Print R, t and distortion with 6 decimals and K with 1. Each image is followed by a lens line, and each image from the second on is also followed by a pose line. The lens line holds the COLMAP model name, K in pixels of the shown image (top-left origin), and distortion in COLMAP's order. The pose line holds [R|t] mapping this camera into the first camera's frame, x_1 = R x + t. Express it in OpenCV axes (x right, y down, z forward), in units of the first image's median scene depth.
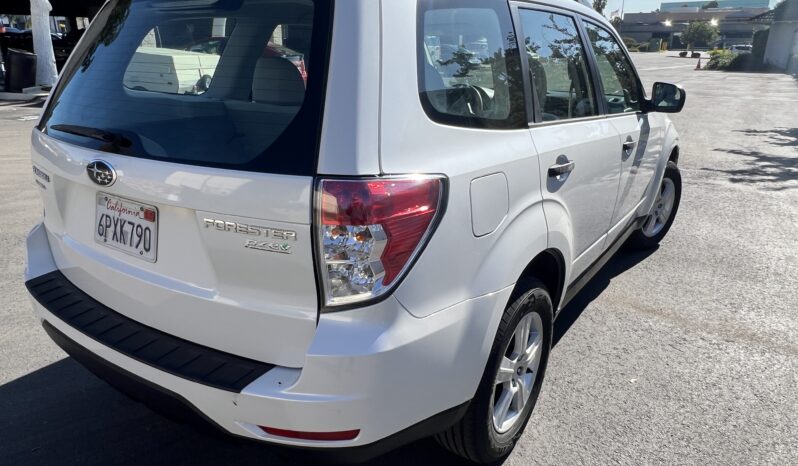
lens RADIAL K [[552.0, 0, 399.0], [0, 552.0, 233.0], [0, 0, 1]] dist [-0.007629, 0.002188]
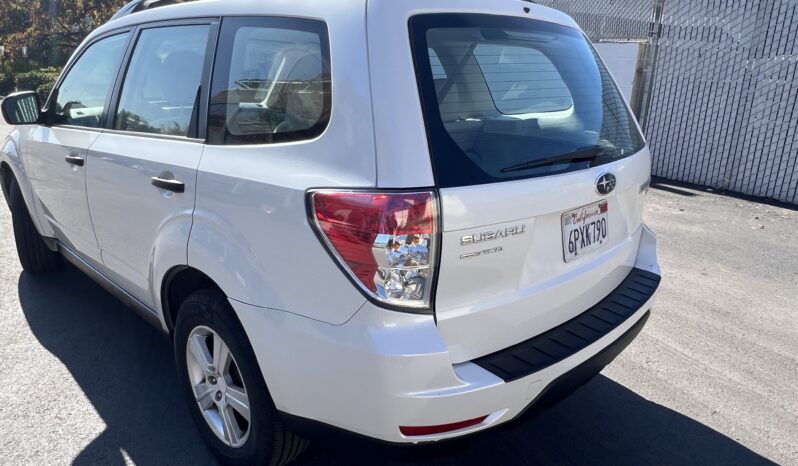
lens RADIAL K [[552.0, 0, 399.0], [0, 552.0, 233.0], [0, 0, 1]] dist [-0.007629, 0.002188]
pose [[0.177720, -0.290697, 0.940165, -1.643476], [0.294729, 0.927243, 0.230989, -0.386055], [-0.938909, 0.236043, 0.250466, 1.076246]]
